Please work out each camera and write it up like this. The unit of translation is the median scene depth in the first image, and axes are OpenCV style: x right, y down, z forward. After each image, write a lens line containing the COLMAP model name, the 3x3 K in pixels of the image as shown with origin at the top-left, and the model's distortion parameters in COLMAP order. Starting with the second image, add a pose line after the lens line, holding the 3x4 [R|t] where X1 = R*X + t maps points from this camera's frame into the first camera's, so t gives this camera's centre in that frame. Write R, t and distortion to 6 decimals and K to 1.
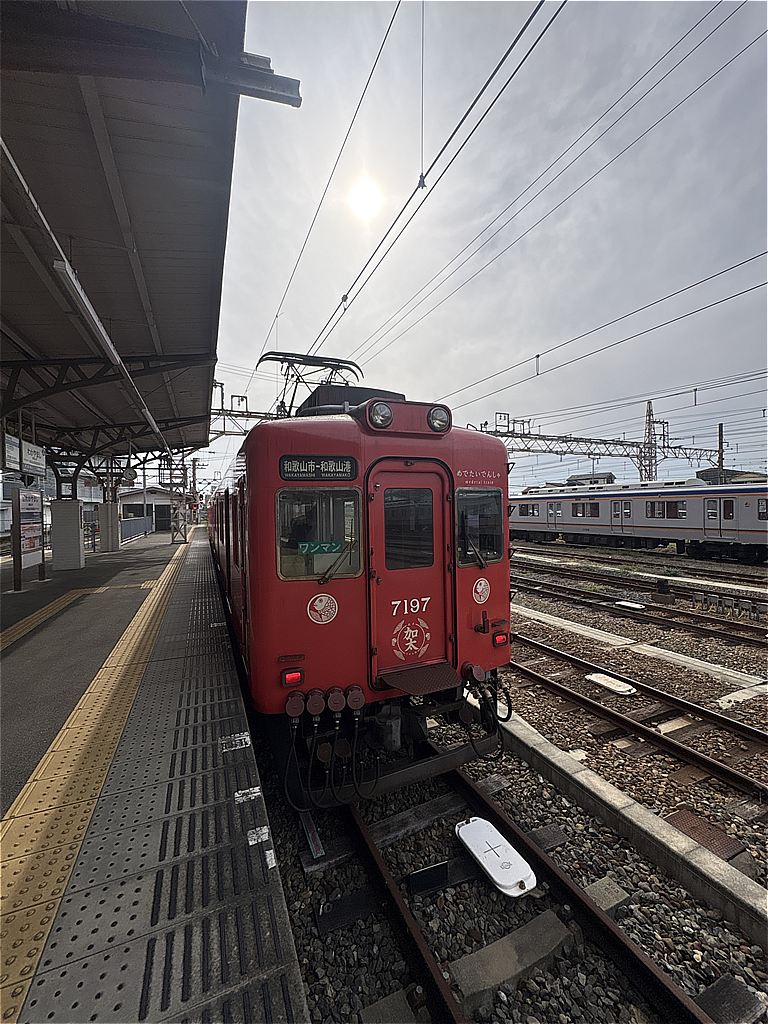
lens RADIAL K [[410.5, 0, 382.8], [0, 410.5, 510.5], [0, 0, 1]] dist [0.000651, -0.000063]
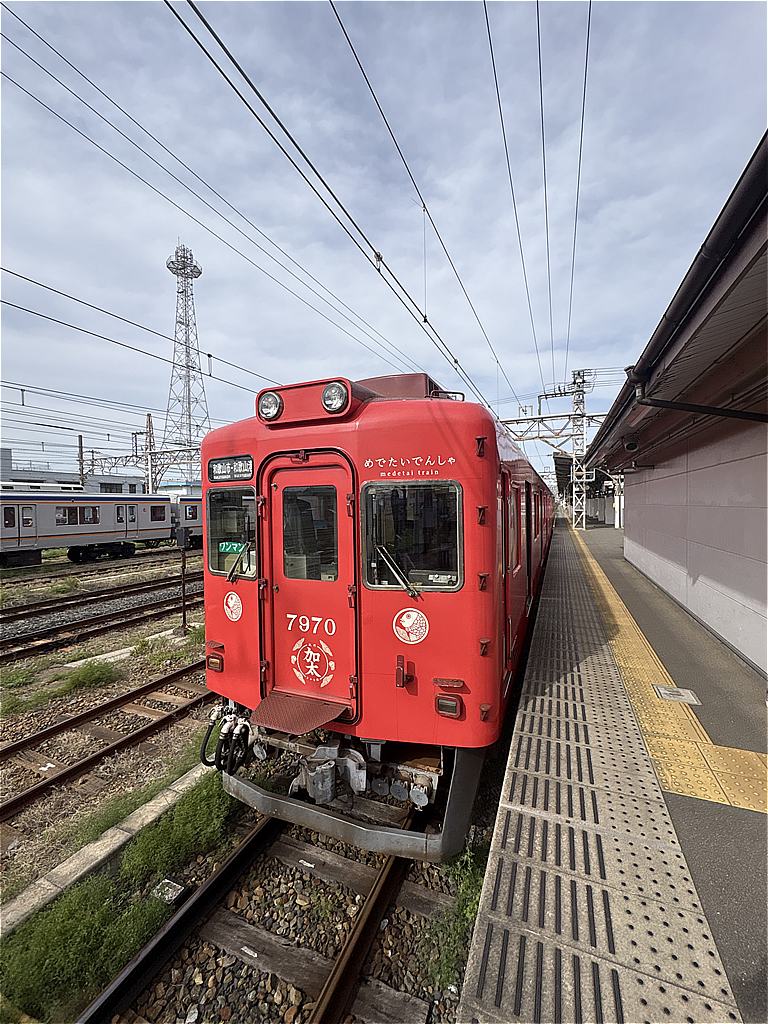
lens RADIAL K [[410.5, 0, 382.5], [0, 410.5, 504.6], [0, 0, 1]] dist [0.000651, -0.000063]
pose [[0.687800, 0.008801, -0.725847, 0.789576], [-0.000032, 0.999927, 0.012094, -0.025357], [0.725900, -0.008296, 0.687750, 0.523602]]
